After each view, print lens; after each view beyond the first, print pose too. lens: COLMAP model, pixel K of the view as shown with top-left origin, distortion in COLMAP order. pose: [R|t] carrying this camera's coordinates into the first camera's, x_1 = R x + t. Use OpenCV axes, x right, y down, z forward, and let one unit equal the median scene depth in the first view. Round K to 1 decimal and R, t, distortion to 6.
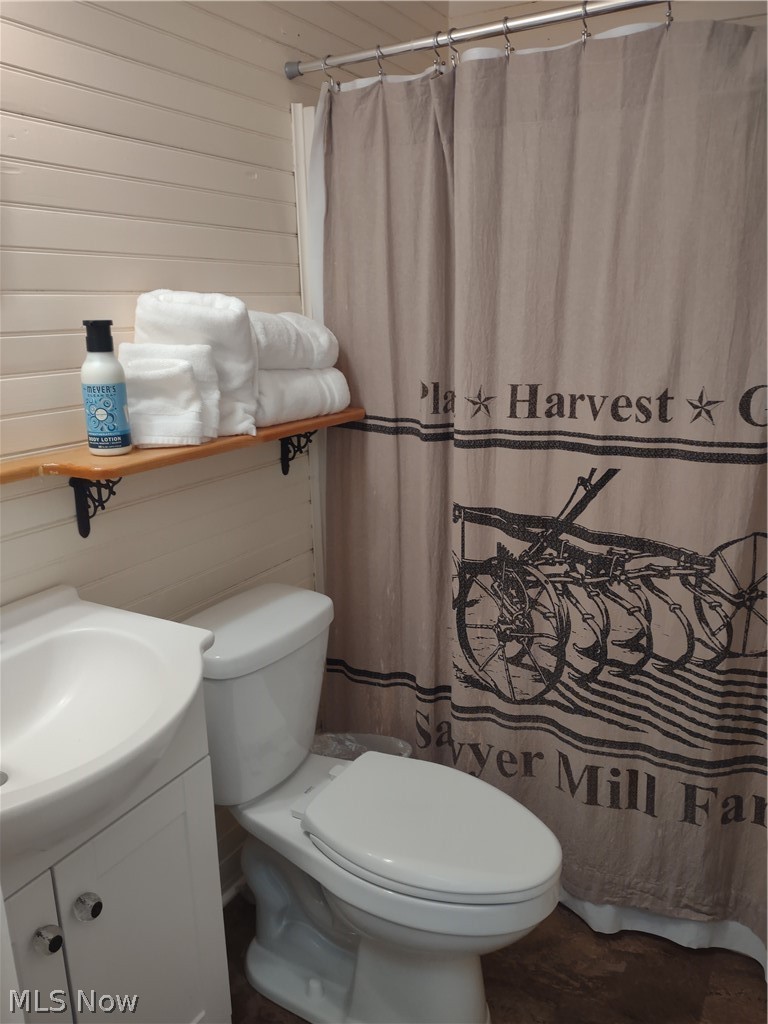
lens RADIAL K [[810.4, 0, 380.9], [0, 810.4, 510.8], [0, 0, 1]] dist [0.045280, -0.008591]
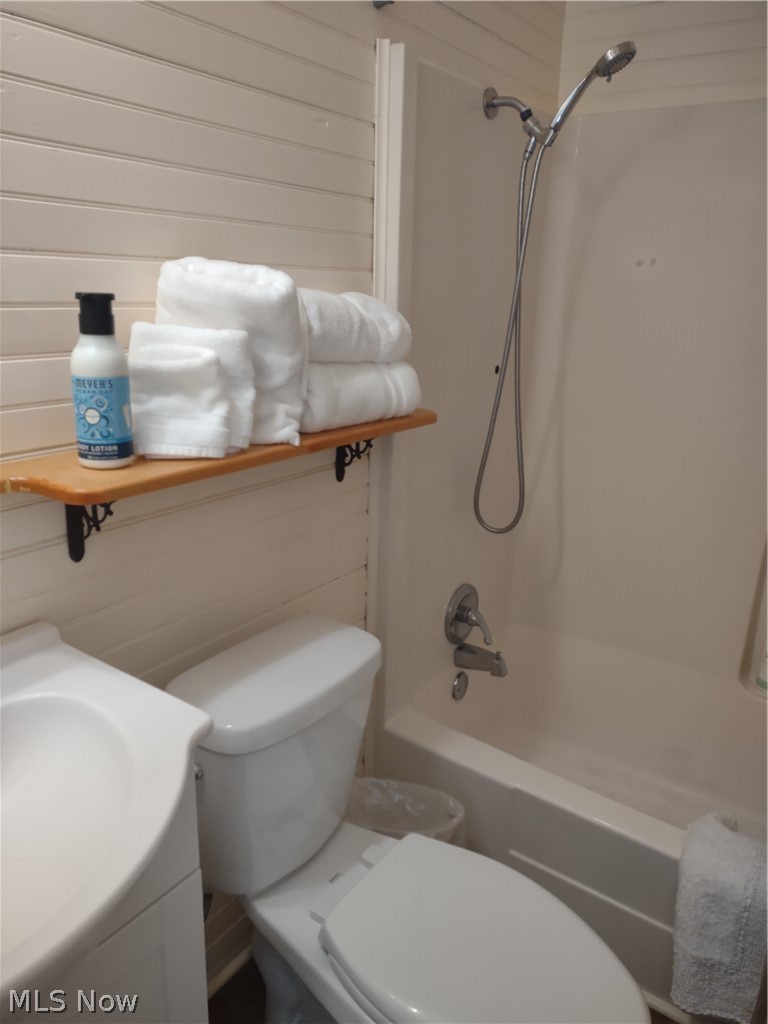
lens RADIAL K [[810.4, 0, 387.1], [0, 810.4, 512.5], [0, 0, 1]] dist [0.045280, -0.008591]
pose [[0.994445, 0.074053, -0.074806, -0.001881], [-0.071995, 0.996958, 0.029843, -0.059349], [0.076789, -0.024292, 0.996751, 0.212053]]
